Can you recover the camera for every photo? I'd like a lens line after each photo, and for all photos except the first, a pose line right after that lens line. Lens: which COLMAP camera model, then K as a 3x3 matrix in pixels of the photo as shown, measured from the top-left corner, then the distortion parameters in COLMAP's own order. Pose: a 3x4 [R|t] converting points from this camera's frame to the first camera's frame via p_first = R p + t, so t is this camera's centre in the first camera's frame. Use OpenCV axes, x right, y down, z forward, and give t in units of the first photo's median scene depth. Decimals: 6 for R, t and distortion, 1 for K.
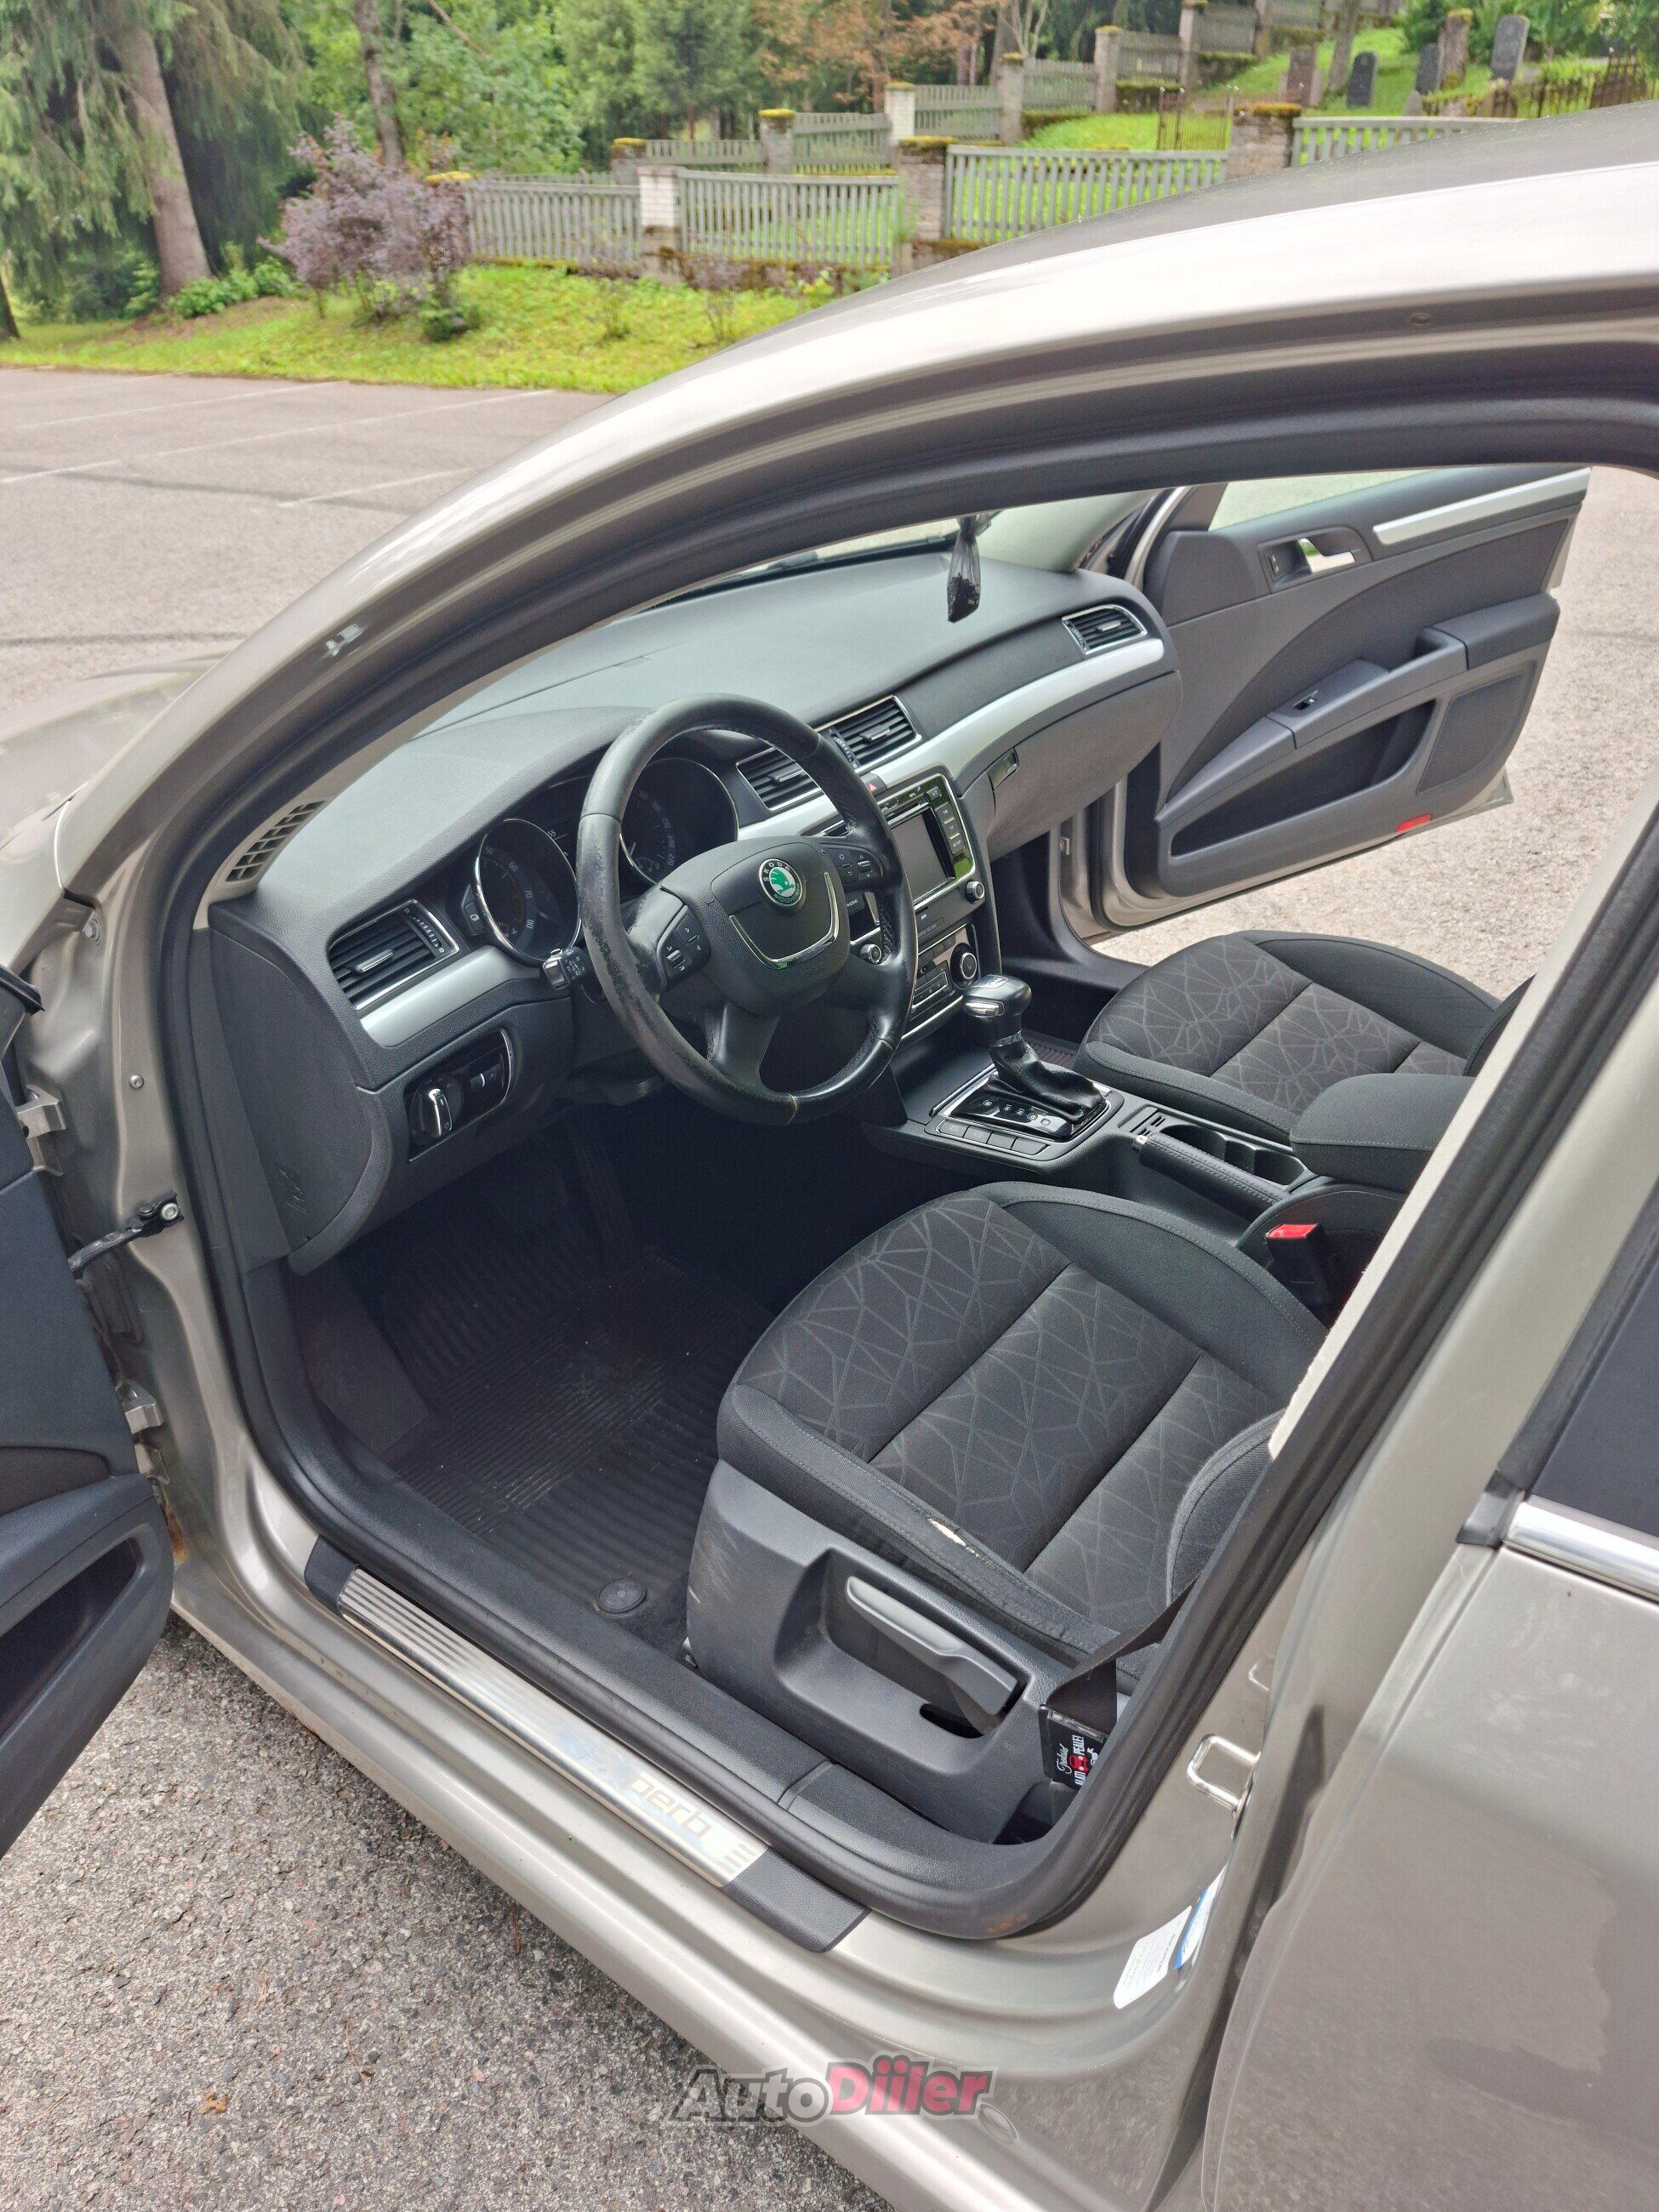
lens RADIAL K [[1601.0, 0, 850.6], [0, 1601.0, 1108.5], [0, 0, 1]] dist [0.030313, -0.037007]
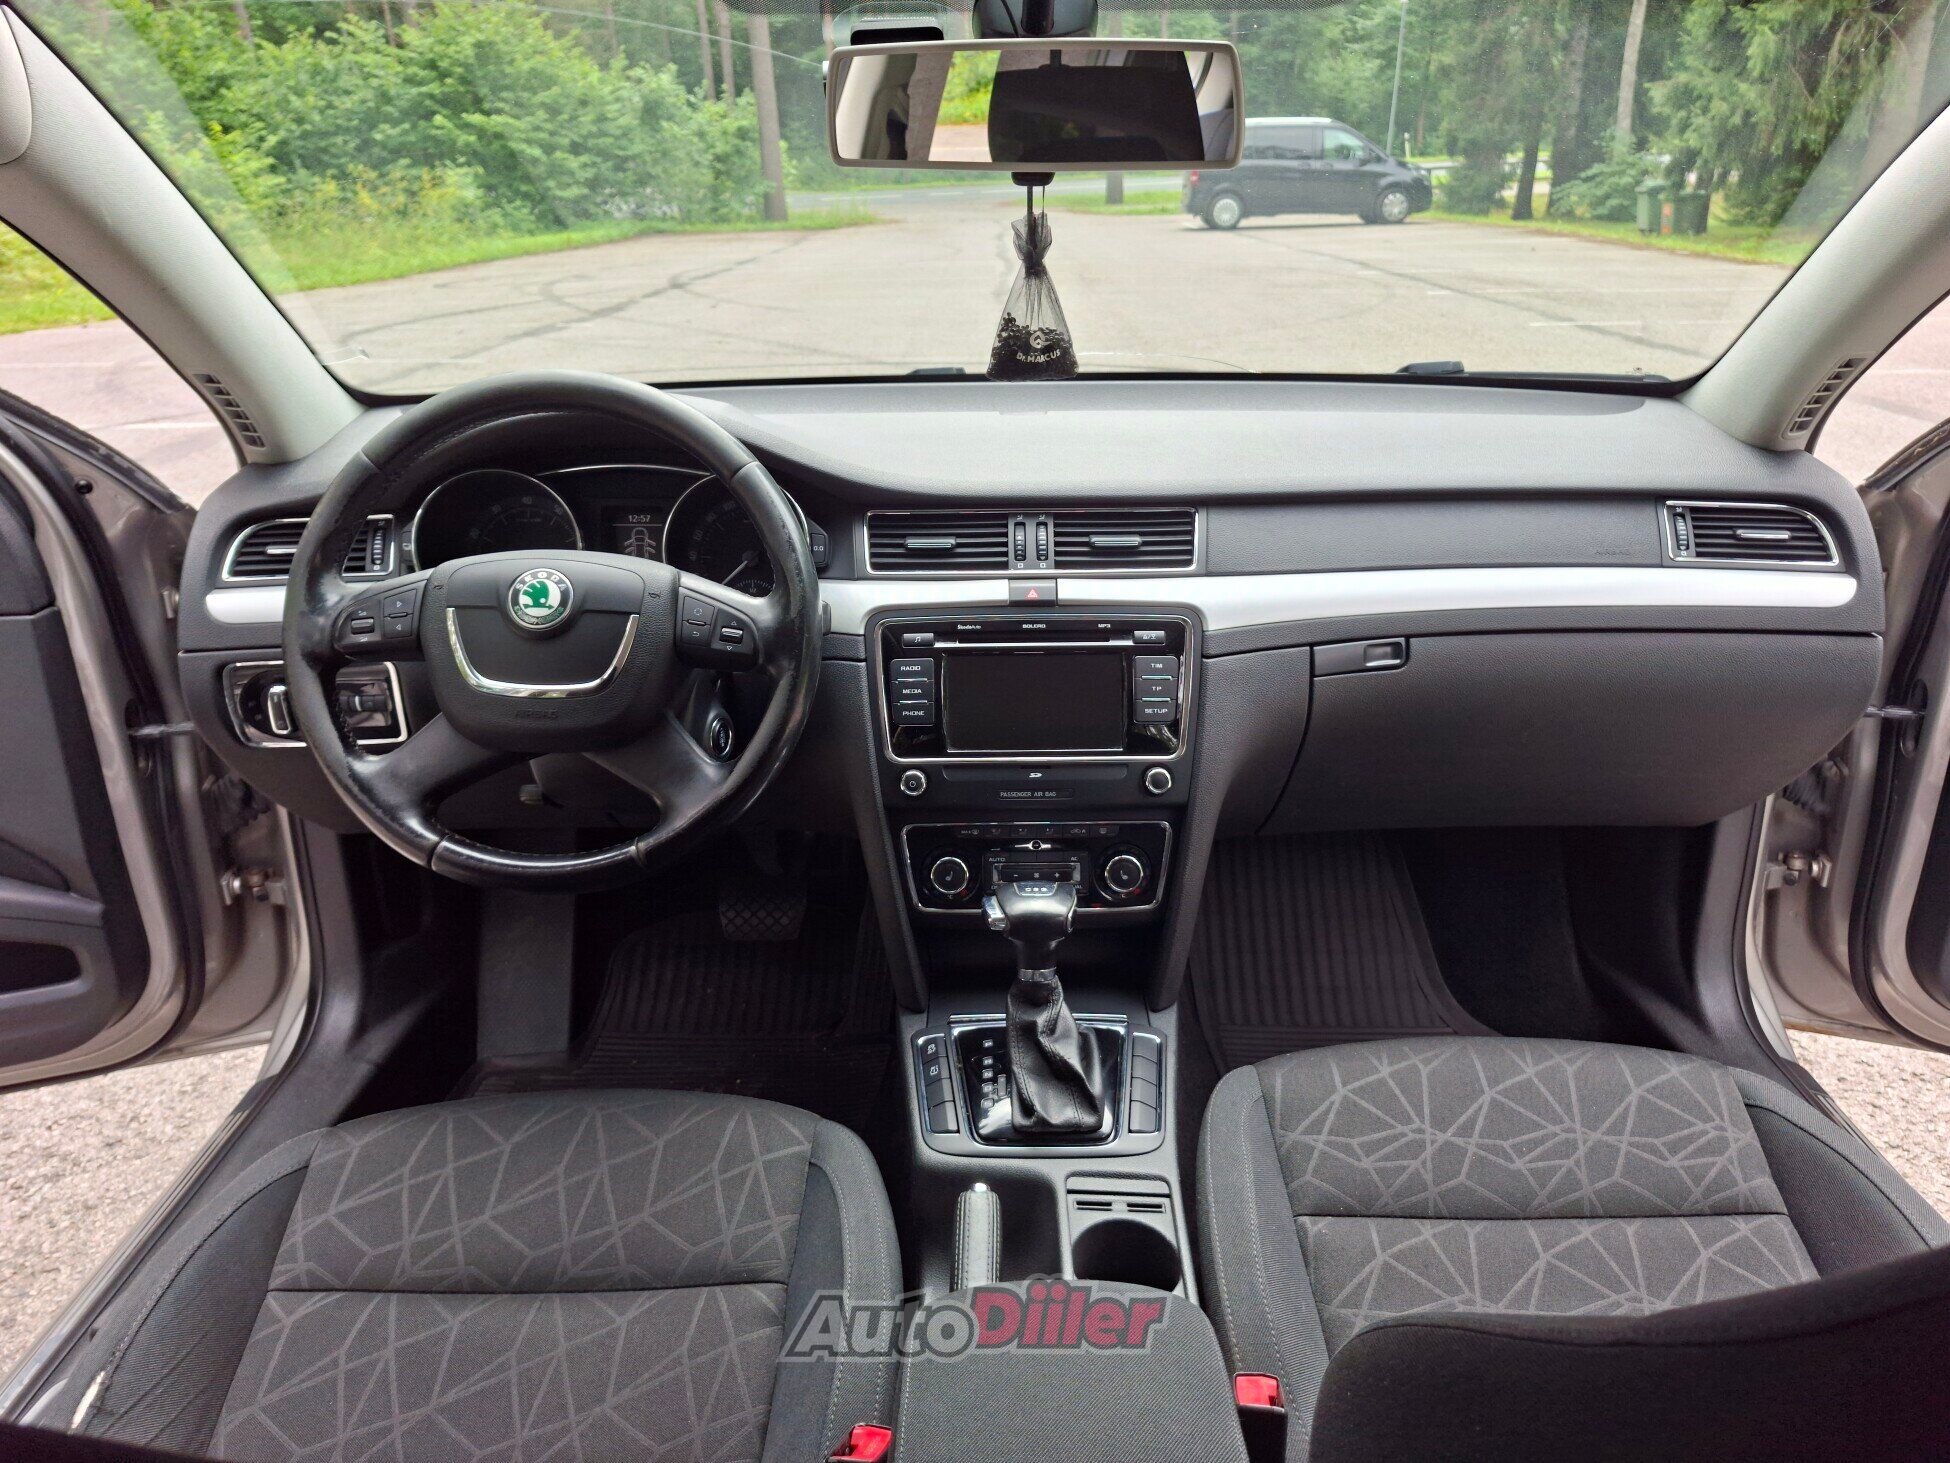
lens RADIAL K [[1411.4, 0, 969.9], [0, 1411.4, 733.9], [0, 0, 1]] dist [0.030313, -0.037007]
pose [[0.598036, 0.336435, -0.727437, 0.413095], [-0.417065, 0.905693, 0.076002, -0.146250], [0.684404, 0.257937, 0.681953, 0.439678]]
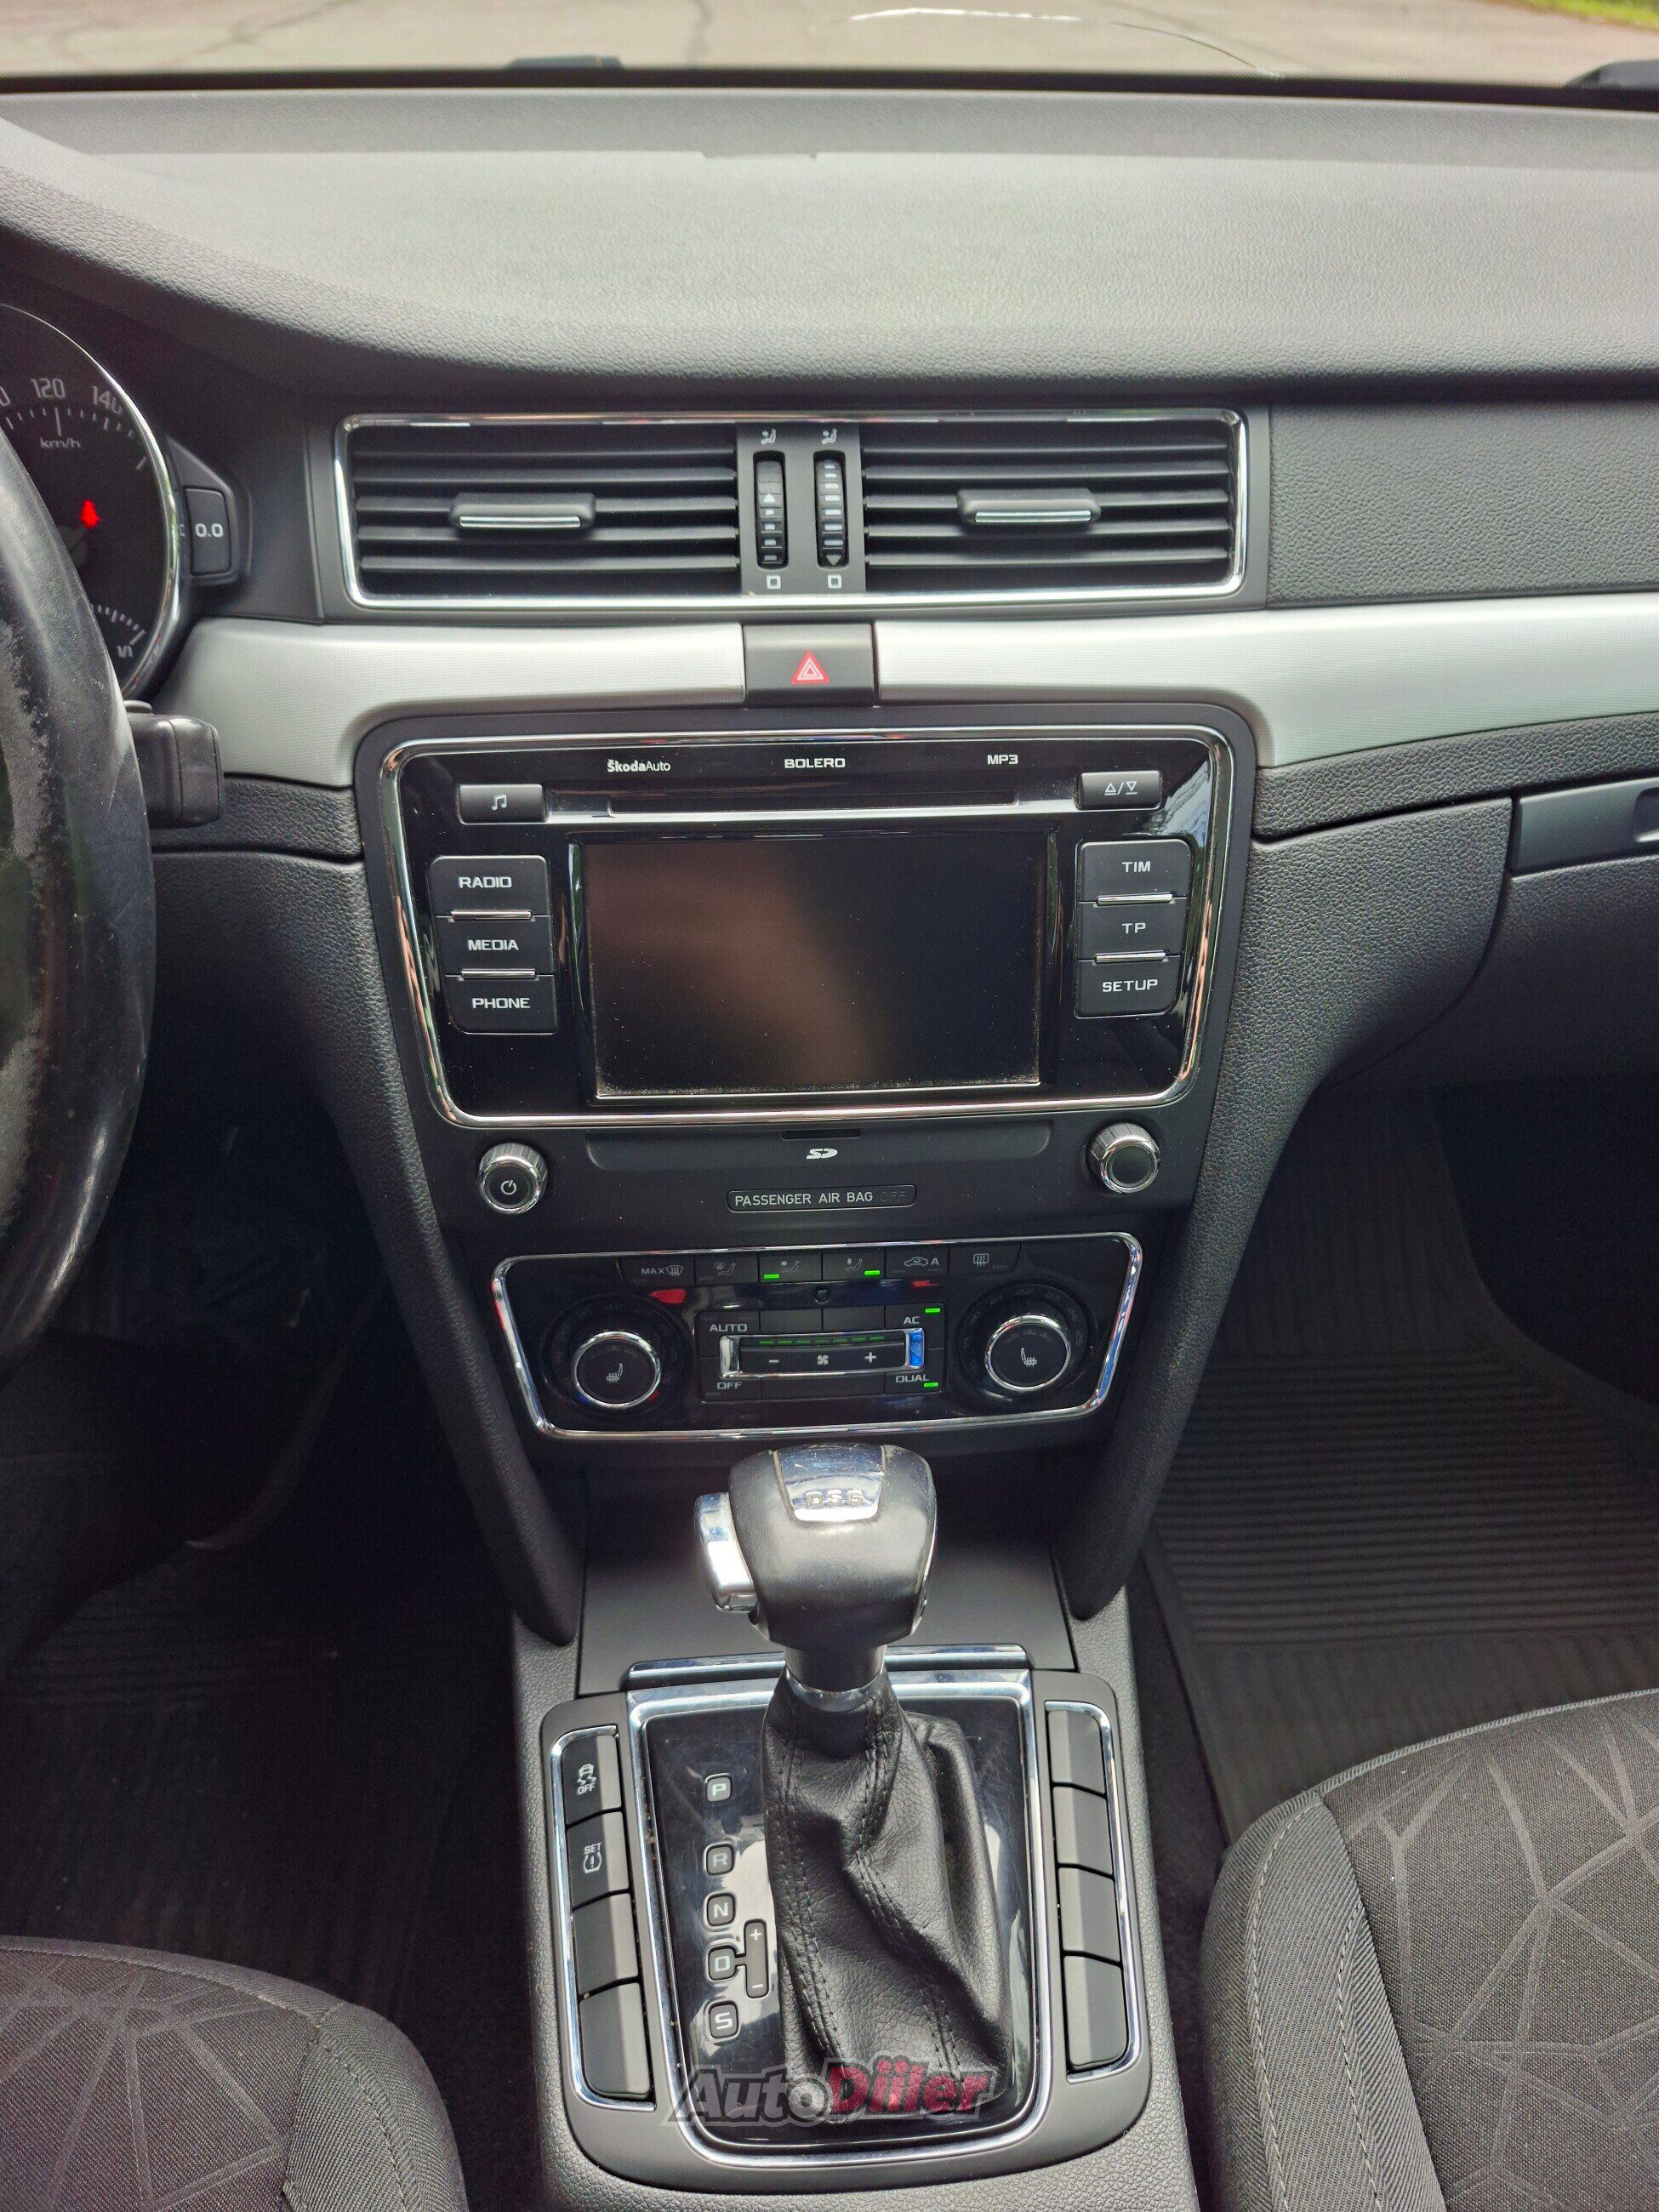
lens RADIAL K [[1601.0, 0, 818.2], [0, 1601.0, 1128.9], [0, 0, 1]] dist [0.030313, -0.037007]
pose [[0.659086, 0.511102, -0.551707, 0.169082], [-0.415874, 0.858907, 0.298877, -0.176685], [0.626622, 0.032455, 0.778648, 0.642874]]
